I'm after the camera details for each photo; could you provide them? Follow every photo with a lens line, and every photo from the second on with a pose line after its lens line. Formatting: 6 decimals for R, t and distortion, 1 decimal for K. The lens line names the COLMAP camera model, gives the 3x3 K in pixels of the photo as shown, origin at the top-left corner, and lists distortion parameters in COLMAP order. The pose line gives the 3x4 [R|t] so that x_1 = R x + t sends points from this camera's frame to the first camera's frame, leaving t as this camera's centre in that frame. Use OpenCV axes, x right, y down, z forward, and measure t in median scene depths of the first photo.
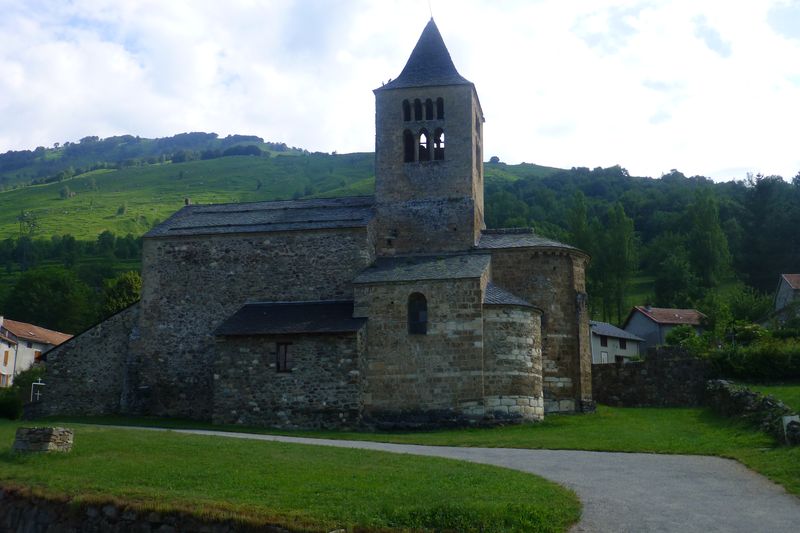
lens RADIAL K [[909.5, 0, 399.8], [0, 909.5, 264.8], [0, 0, 1]] dist [-0.034642, 0.000000]
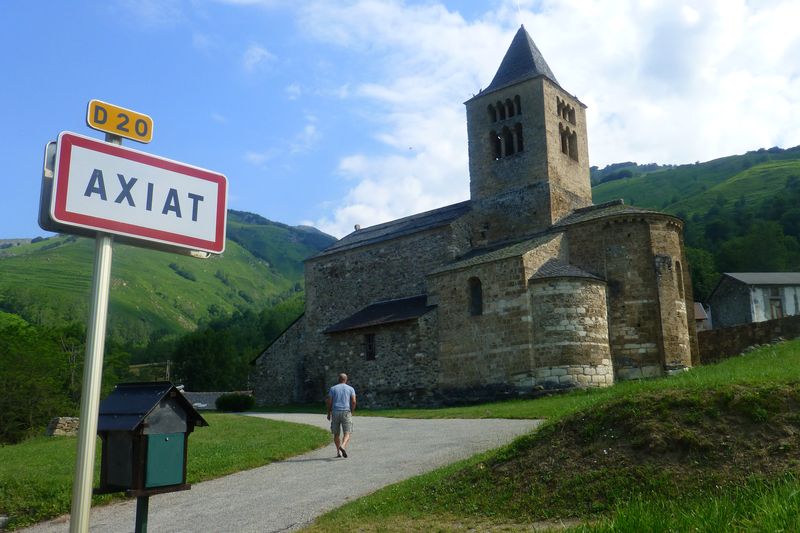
lens RADIAL K [[738.0, 0, 400.6], [0, 738.0, 266.6], [0, 0, 1]] dist [0.002351, 0.000000]
pose [[0.879814, -0.133952, -0.456054, 0.321825], [0.127379, 0.990820, -0.045284, 0.043913], [0.457933, -0.018251, 0.888799, 0.166067]]
